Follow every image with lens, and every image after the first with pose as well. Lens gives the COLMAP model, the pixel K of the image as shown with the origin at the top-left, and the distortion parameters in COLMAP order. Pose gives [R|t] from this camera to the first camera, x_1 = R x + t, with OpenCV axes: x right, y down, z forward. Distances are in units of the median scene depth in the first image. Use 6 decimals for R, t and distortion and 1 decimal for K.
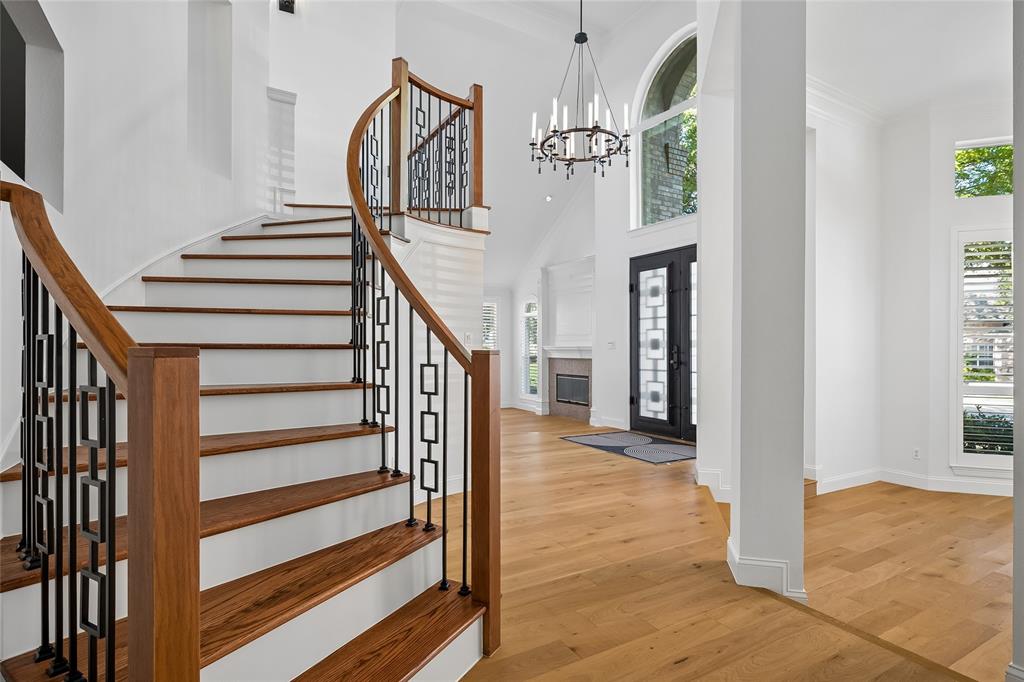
lens RADIAL K [[527.7, 0, 512.0], [0, 527.7, 341.0], [0, 0, 1]] dist [-0.000284, 0.000287]
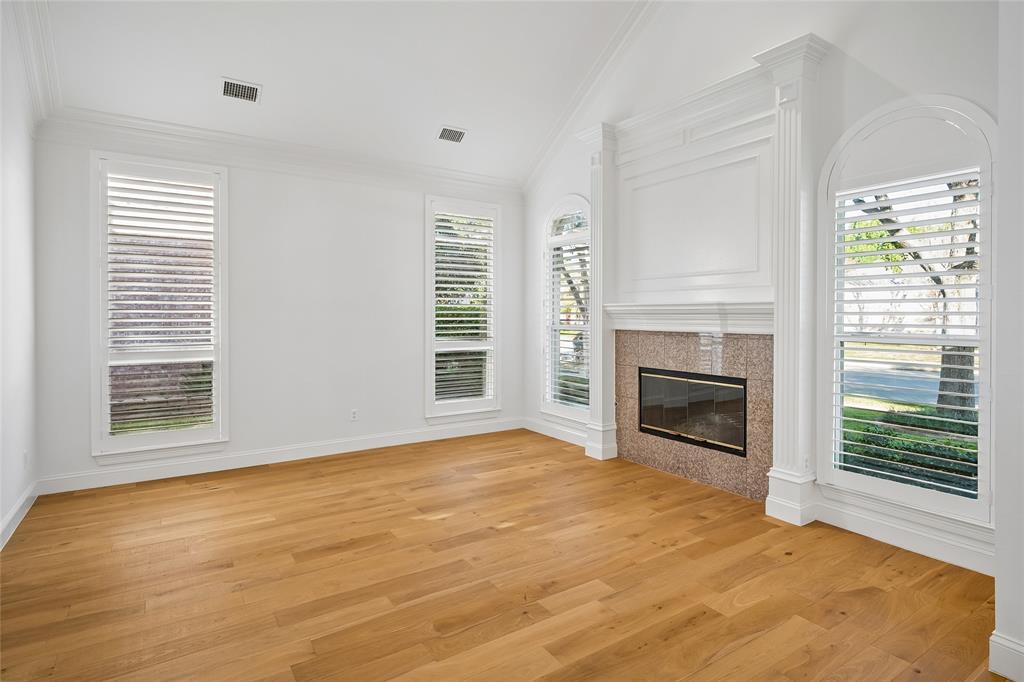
lens RADIAL K [[529.4, 0, 511.0], [0, 529.4, 314.8], [0, 0, 1]] dist [-0.000278, -0.000011]
pose [[0.998916, 0.002153, 0.046502, -0.078178], [-0.002736, 0.999918, 0.012483, 0.026460], [-0.046471, -0.012597, 0.998840, 1.079081]]
